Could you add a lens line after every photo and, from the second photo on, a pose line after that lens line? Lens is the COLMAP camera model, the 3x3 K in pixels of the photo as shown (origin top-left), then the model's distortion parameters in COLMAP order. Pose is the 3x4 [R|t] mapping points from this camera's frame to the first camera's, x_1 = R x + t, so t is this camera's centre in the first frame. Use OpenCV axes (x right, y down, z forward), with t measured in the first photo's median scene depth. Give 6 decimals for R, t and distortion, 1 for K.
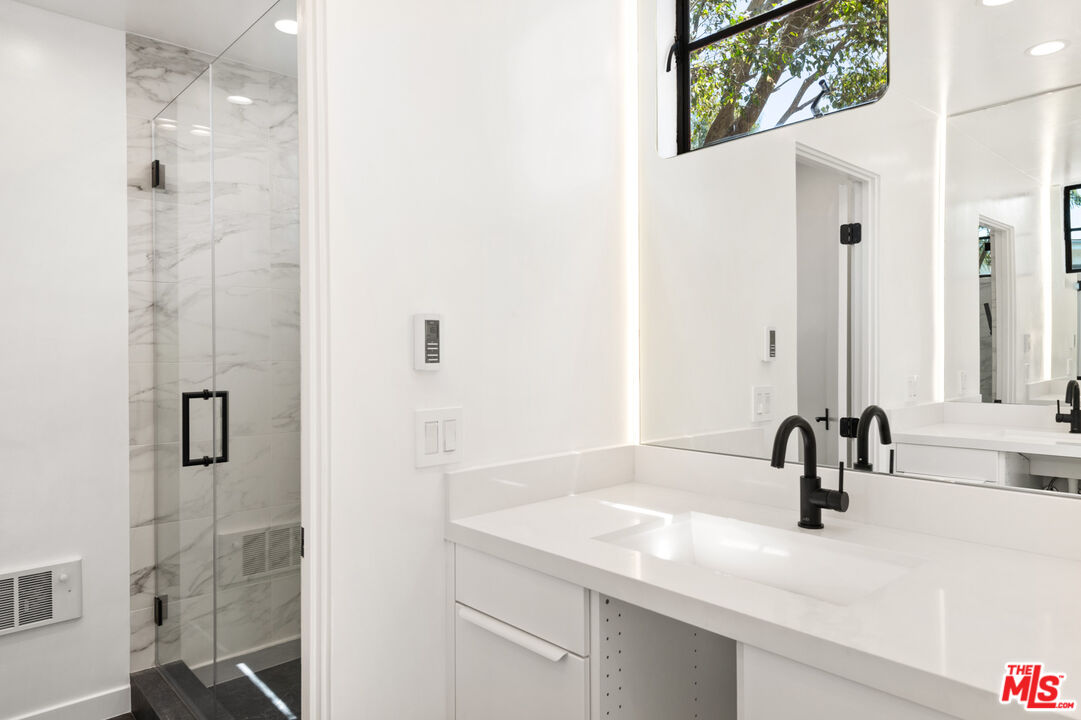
lens RADIAL K [[694.0, 0, 541.2], [0, 694.0, 354.9], [0, 0, 1]] dist [0.020769, -0.006431]
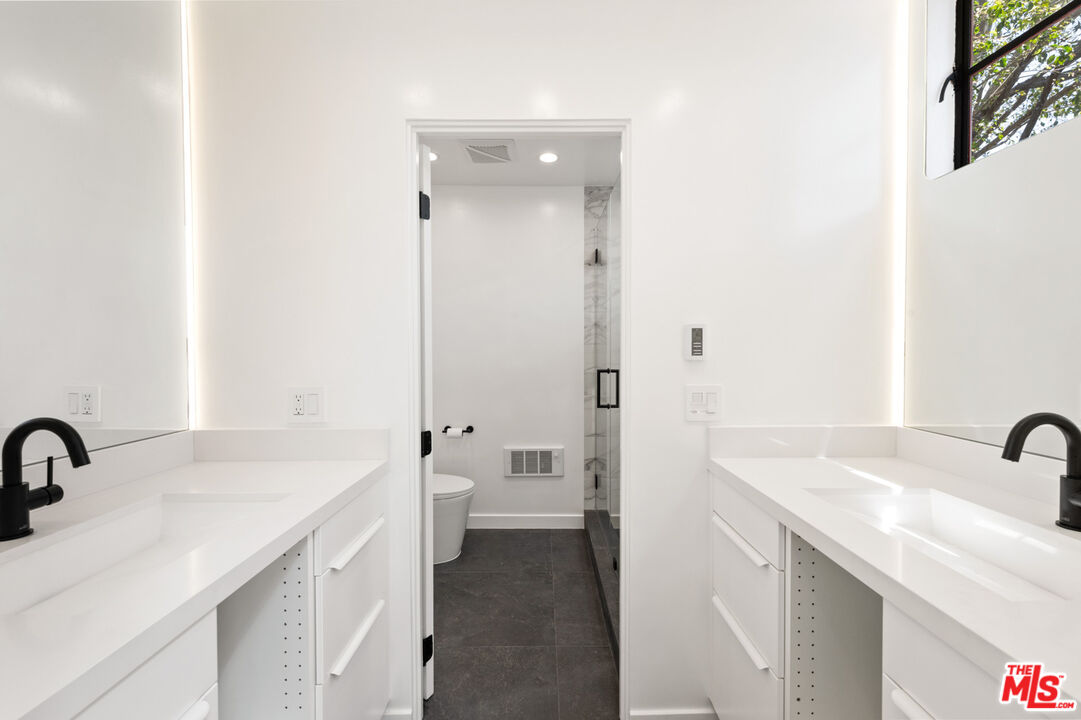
lens RADIAL K [[423.0, 0, 541.5], [0, 423.0, 358.2], [0, 0, 1]] dist [0.012310, -0.002014]
pose [[0.738936, 0.017902, -0.673538, 0.137087], [-0.005746, 0.999778, 0.020269, 0.000036], [0.673752, -0.011108, 0.738874, 0.032757]]
